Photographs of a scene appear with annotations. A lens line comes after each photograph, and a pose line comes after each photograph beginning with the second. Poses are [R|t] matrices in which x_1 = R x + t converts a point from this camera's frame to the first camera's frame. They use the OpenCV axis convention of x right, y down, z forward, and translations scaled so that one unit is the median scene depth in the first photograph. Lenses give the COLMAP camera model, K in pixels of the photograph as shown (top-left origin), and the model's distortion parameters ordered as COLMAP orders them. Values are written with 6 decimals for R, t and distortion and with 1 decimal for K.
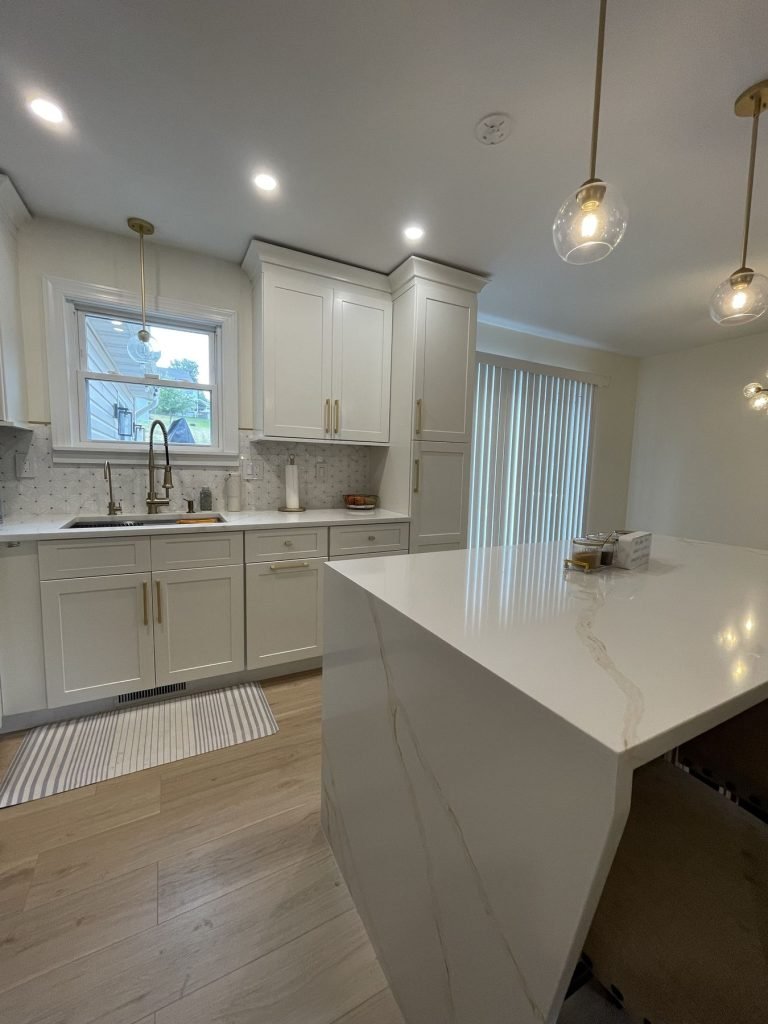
lens RADIAL K [[423.5, 0, 383.0], [0, 423.5, 510.6], [0, 0, 1]] dist [0.002854, 0.000241]
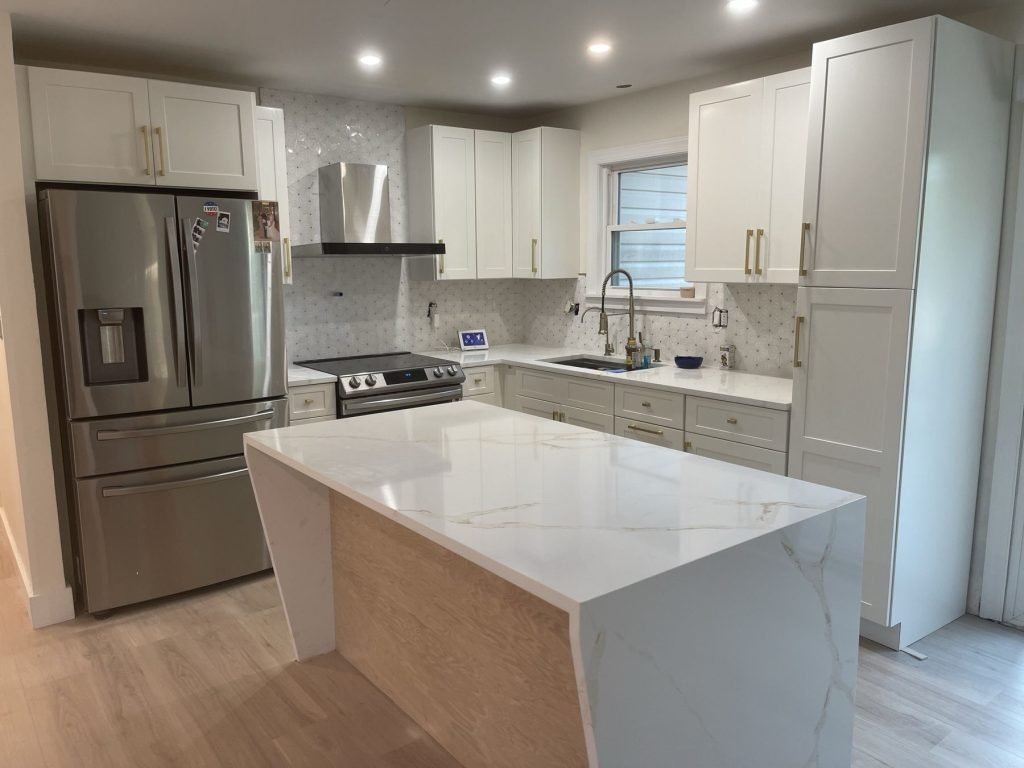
lens RADIAL K [[787.5, 0, 503.2], [0, 787.5, 384.9], [0, 0, 1]] dist [0.049739, -0.069836]
pose [[0.157436, 0.132651, -0.978579, 1.299338], [-0.085382, 0.989055, 0.120335, -0.133971], [0.983831, 0.064608, 0.167039, 0.387821]]
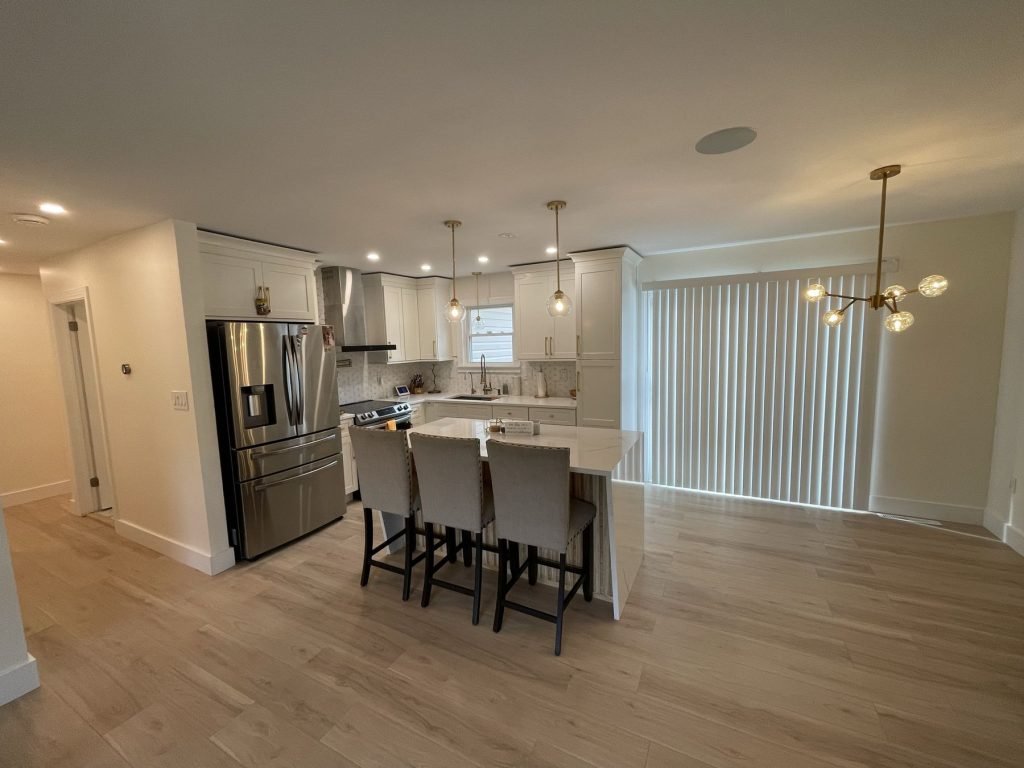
lens RADIAL K [[423.5, 0, 512.8], [0, 423.5, 384.8], [0, 0, 1]] dist [0.002854, 0.000241]
pose [[0.567019, 0.046149, -0.822411, 1.386732], [-0.039778, 0.998799, 0.028621, -0.114342], [0.822744, 0.016486, 0.568173, -0.148717]]
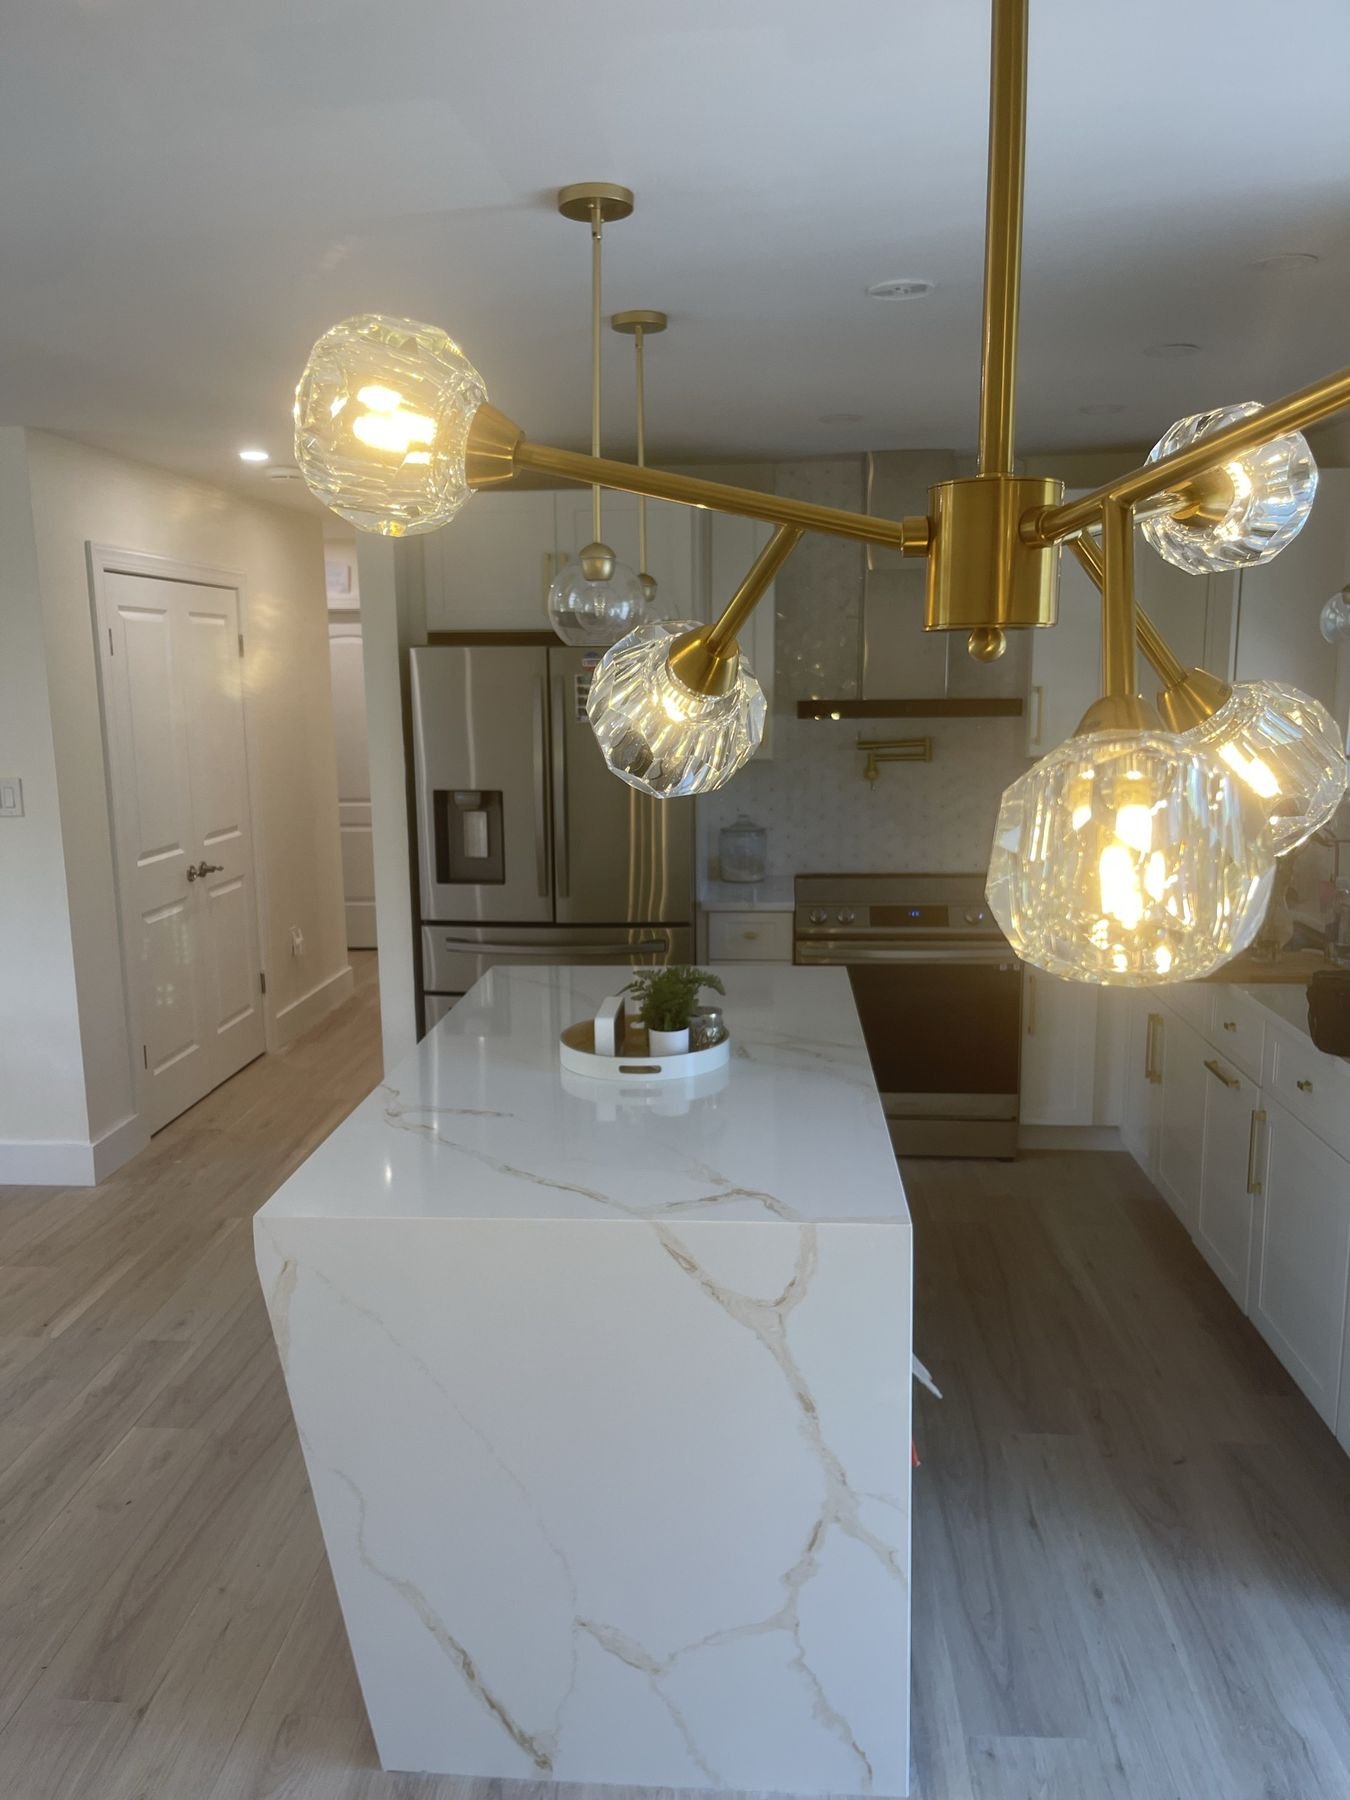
lens RADIAL K [[1384.3, 0, 628.0], [0, 1384.3, 911.9], [0, 0, 1]] dist [0.049739, -0.069836]
pose [[-0.551571, 0.128640, -0.824149, 1.323548], [-0.083596, 0.974537, 0.208061, -0.295207], [0.829929, 0.183656, -0.526772, 1.166881]]
